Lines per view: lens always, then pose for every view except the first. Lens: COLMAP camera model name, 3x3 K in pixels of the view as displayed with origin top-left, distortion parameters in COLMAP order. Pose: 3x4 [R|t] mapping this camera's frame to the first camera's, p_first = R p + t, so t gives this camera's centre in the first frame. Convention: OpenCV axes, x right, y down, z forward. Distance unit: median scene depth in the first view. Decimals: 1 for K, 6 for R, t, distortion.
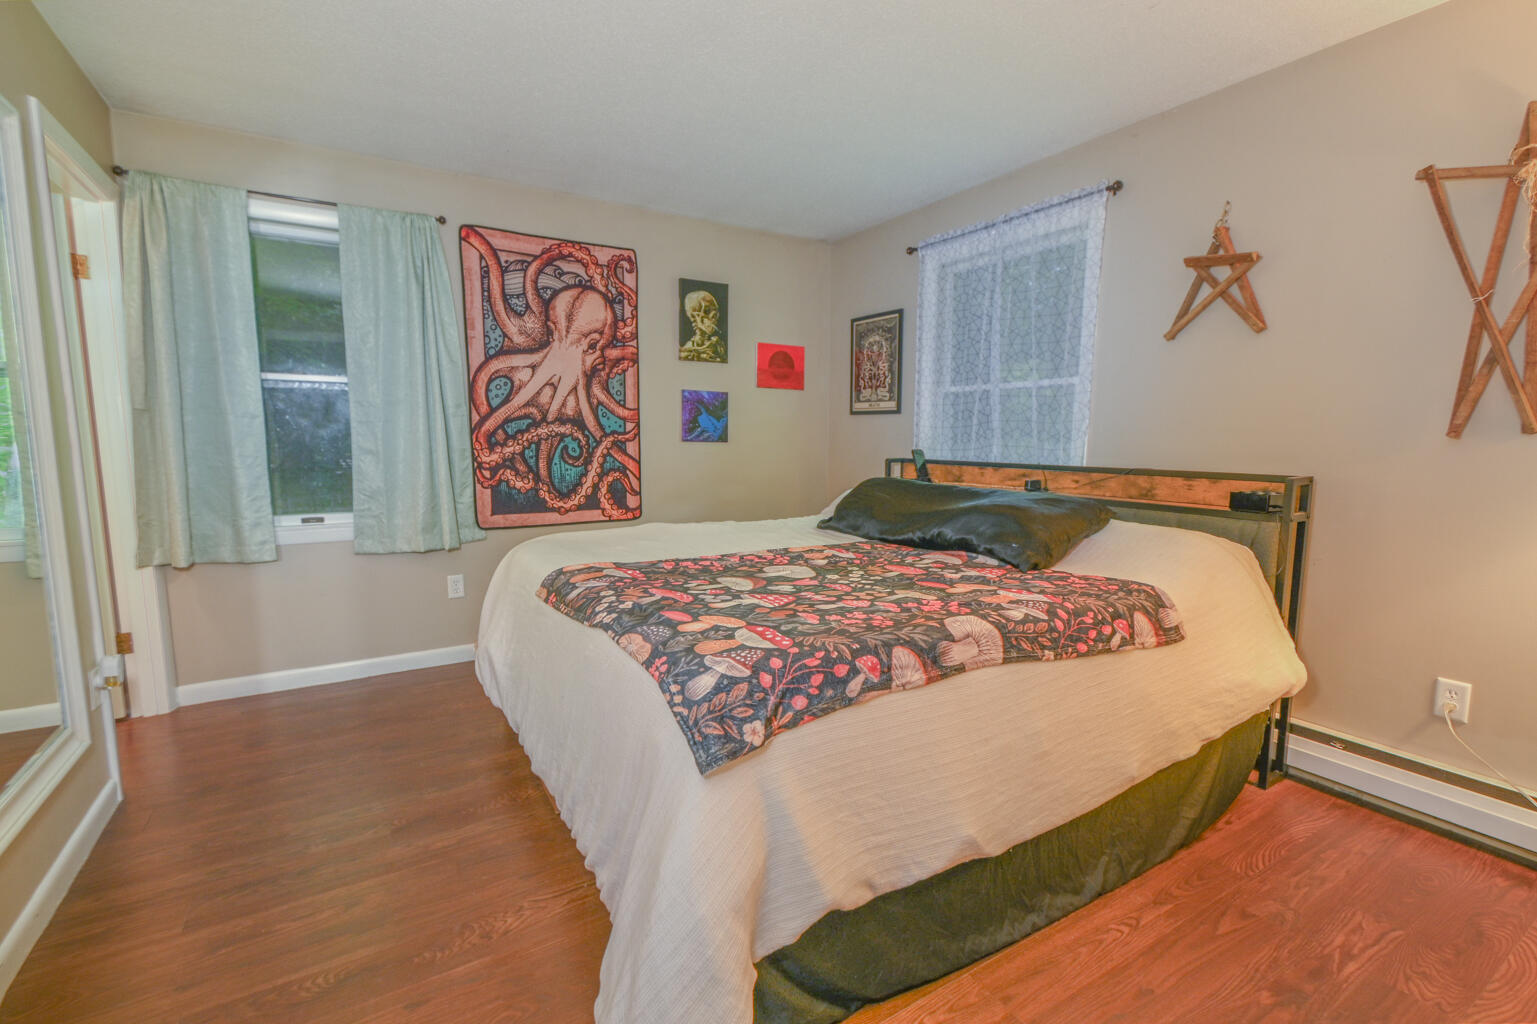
lens RADIAL K [[634.2, 0, 768.5], [0, 634.2, 512.0], [0, 0, 1]] dist [-0.097473, 0.000051]
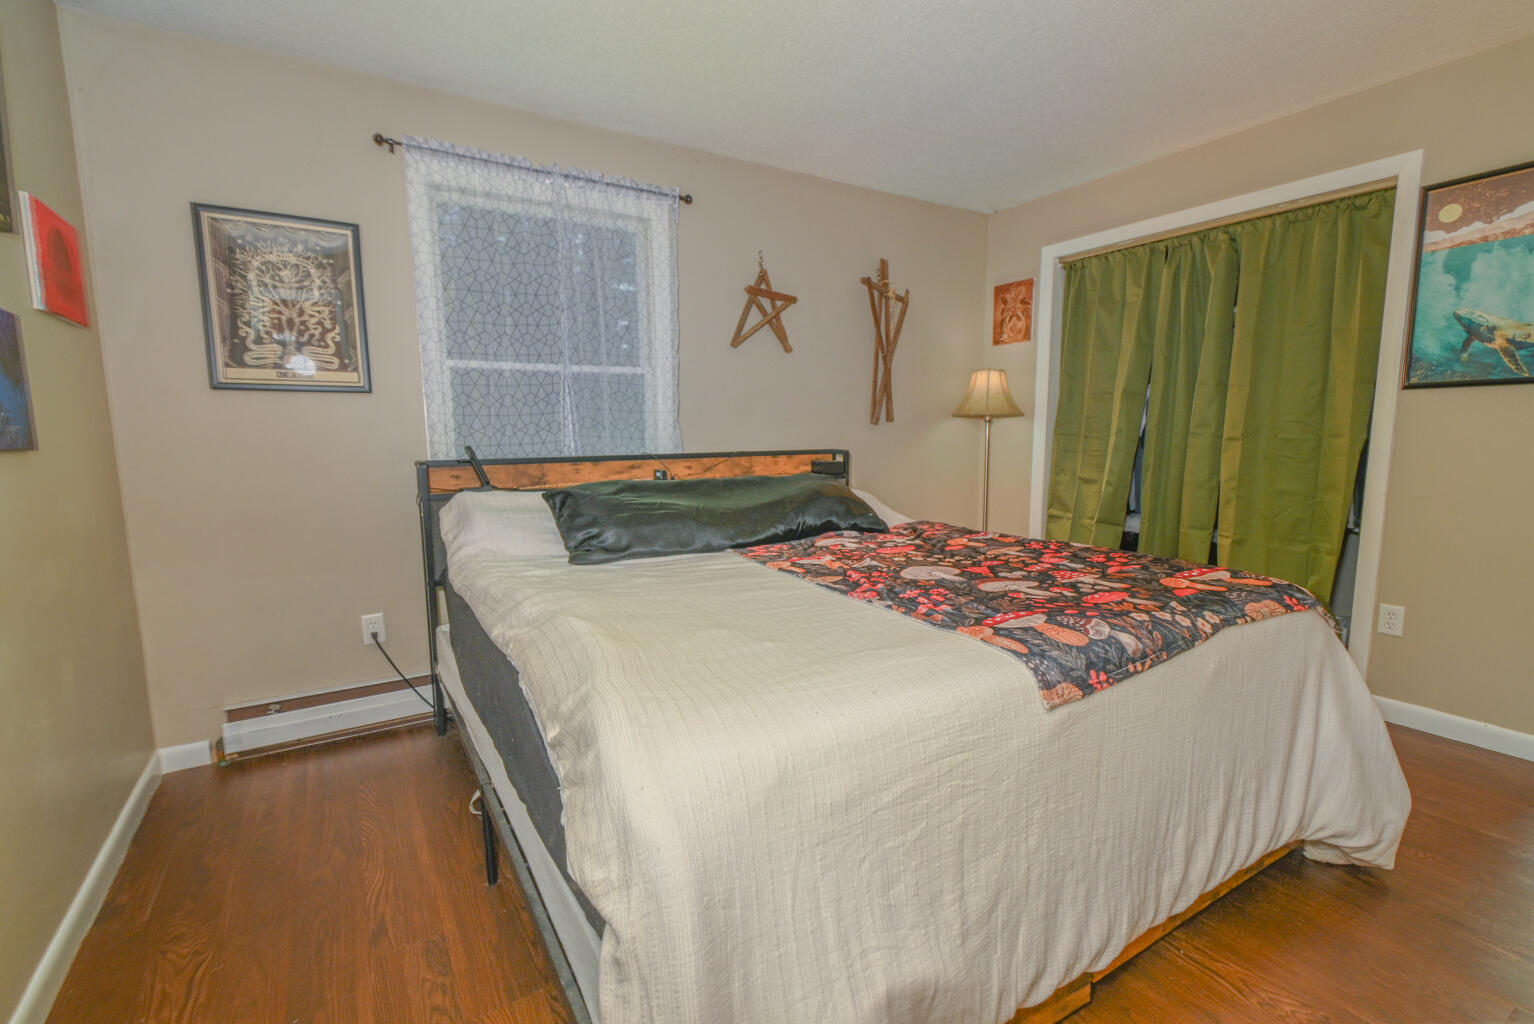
lens RADIAL K [[679.1, 0, 767.0], [0, 679.1, 512.0], [0, 0, 1]] dist [-0.071153, 0.000111]
pose [[-0.051089, -0.122778, 0.991118, -0.787927], [0.118033, 0.984717, 0.128069, -0.123958], [-0.991695, 0.123527, -0.035816, 1.050794]]
